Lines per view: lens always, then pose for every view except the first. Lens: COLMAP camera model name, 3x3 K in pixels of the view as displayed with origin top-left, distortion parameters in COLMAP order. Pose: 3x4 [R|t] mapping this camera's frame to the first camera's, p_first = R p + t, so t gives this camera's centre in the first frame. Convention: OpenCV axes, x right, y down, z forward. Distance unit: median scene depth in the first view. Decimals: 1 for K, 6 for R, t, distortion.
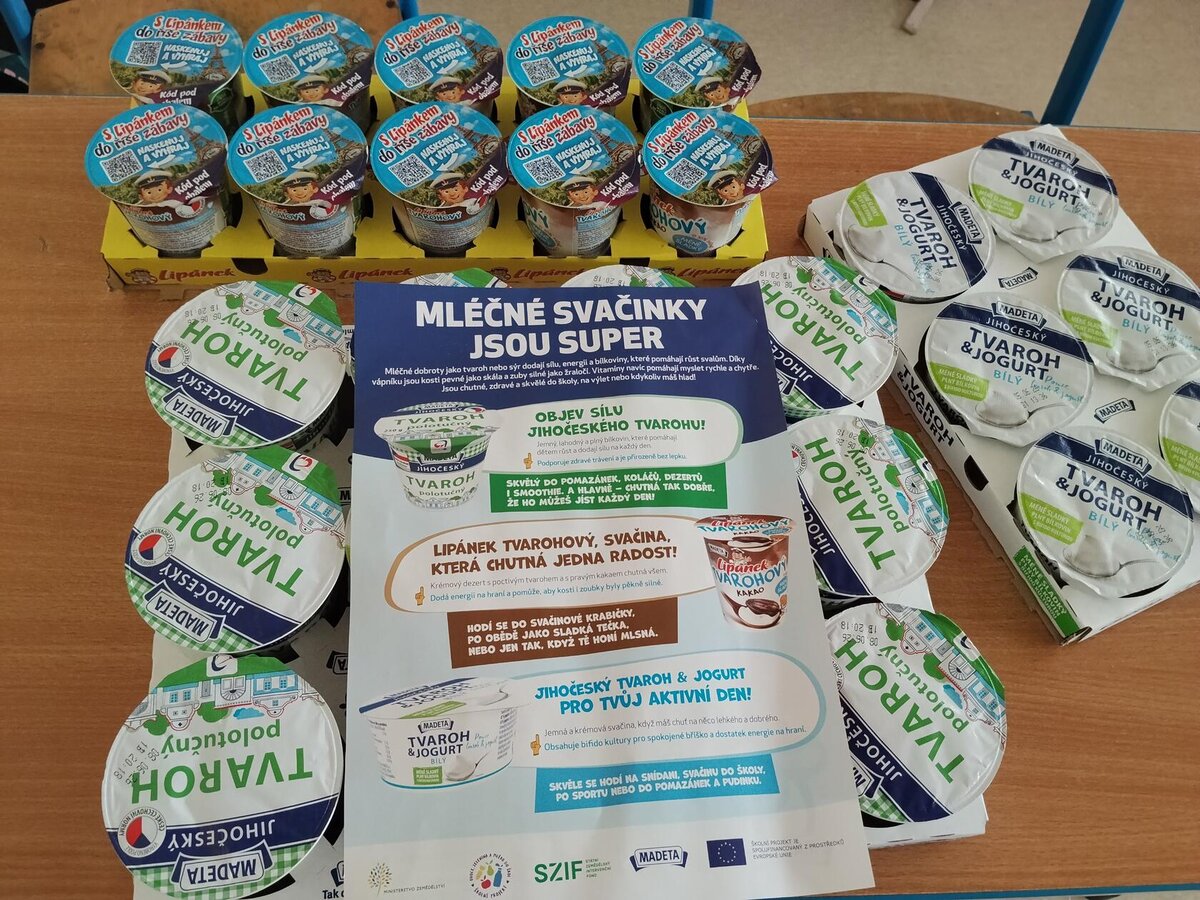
lens RADIAL K [[1032.6, 0, 609.8], [0, 1032.6, 447.8], [0, 0, 1]] dist [0.048984, -0.139366]
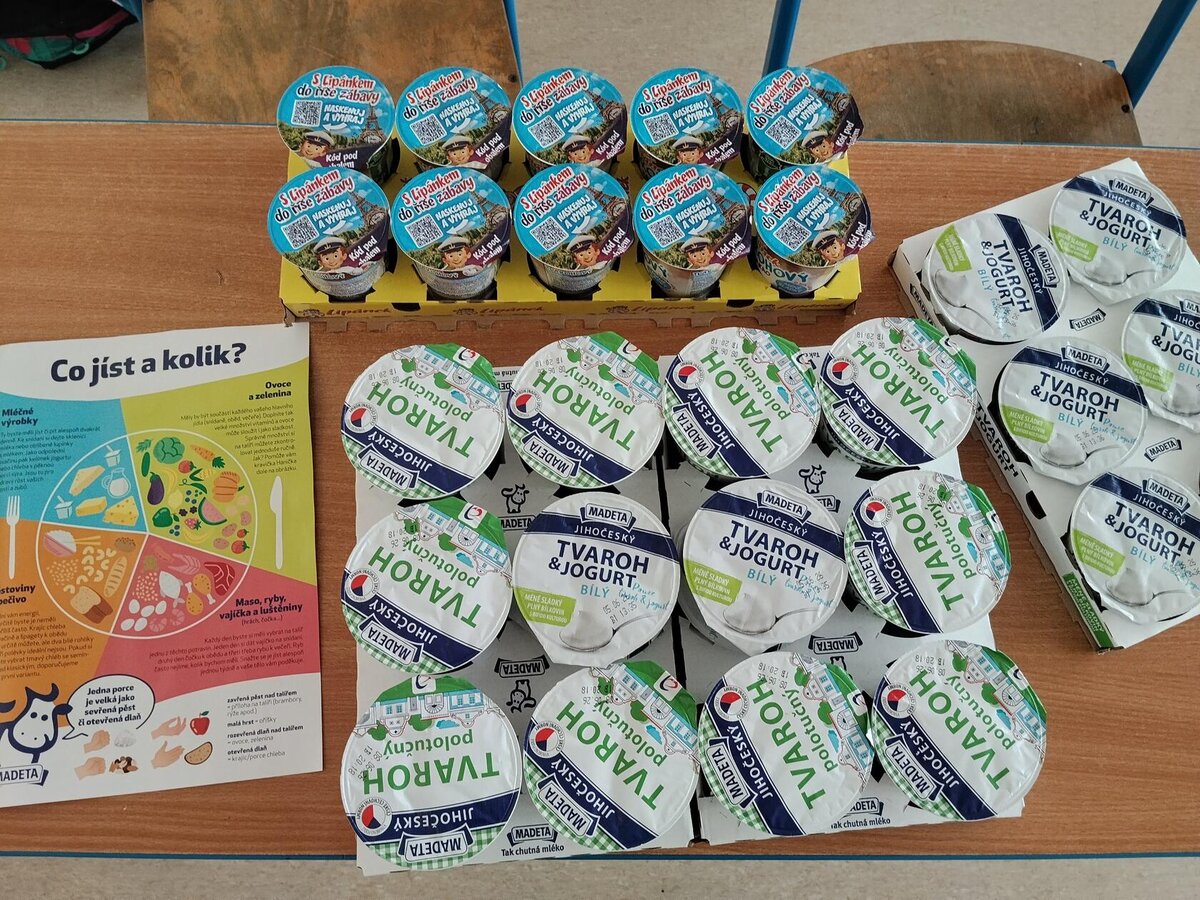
lens RADIAL K [[1032.6, 0, 599.1], [0, 1032.6, 442.6], [0, 0, 1]] dist [0.048984, -0.139366]
pose [[0.998729, 0.018124, -0.047041, -0.081609], [-0.010209, 0.986518, 0.163335, -0.231902], [0.049367, -0.162647, 0.985449, -0.155771]]
